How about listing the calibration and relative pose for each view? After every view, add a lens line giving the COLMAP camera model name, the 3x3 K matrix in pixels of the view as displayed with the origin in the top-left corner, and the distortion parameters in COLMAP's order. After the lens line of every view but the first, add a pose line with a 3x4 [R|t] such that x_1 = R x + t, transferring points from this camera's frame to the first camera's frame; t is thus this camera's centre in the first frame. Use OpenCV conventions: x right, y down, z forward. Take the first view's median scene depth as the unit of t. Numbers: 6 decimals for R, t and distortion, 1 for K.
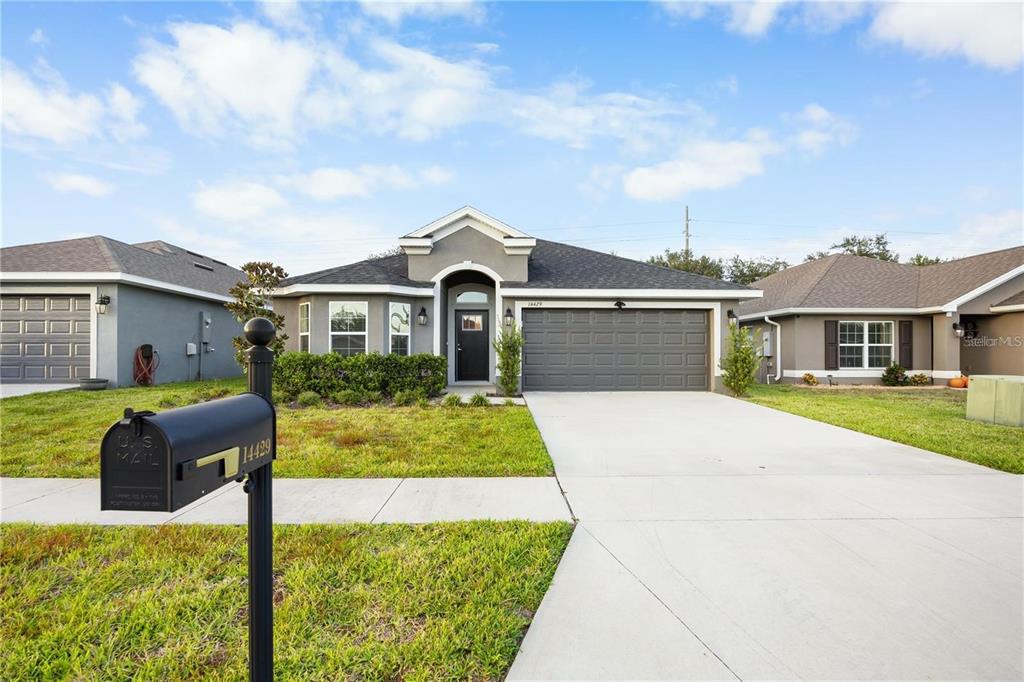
lens RADIAL K [[450.5, 0, 511.6], [0, 450.5, 361.9], [0, 0, 1]] dist [-0.008391, -0.000780]
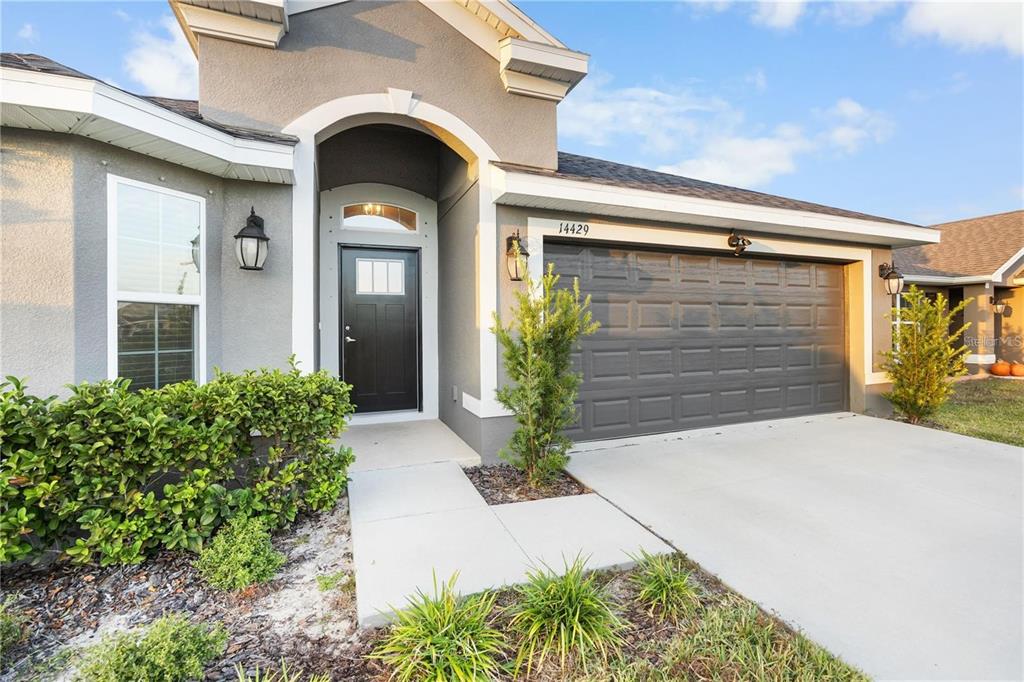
lens RADIAL K [[450.5, 0, 515.1], [0, 450.5, 330.5], [0, 0, 1]] dist [-0.008391, -0.000780]
pose [[0.938491, -0.009486, 0.345173, -0.135588], [0.011575, 0.999925, -0.003991, -0.037614], [-0.345109, 0.007740, 0.938531, 0.650169]]
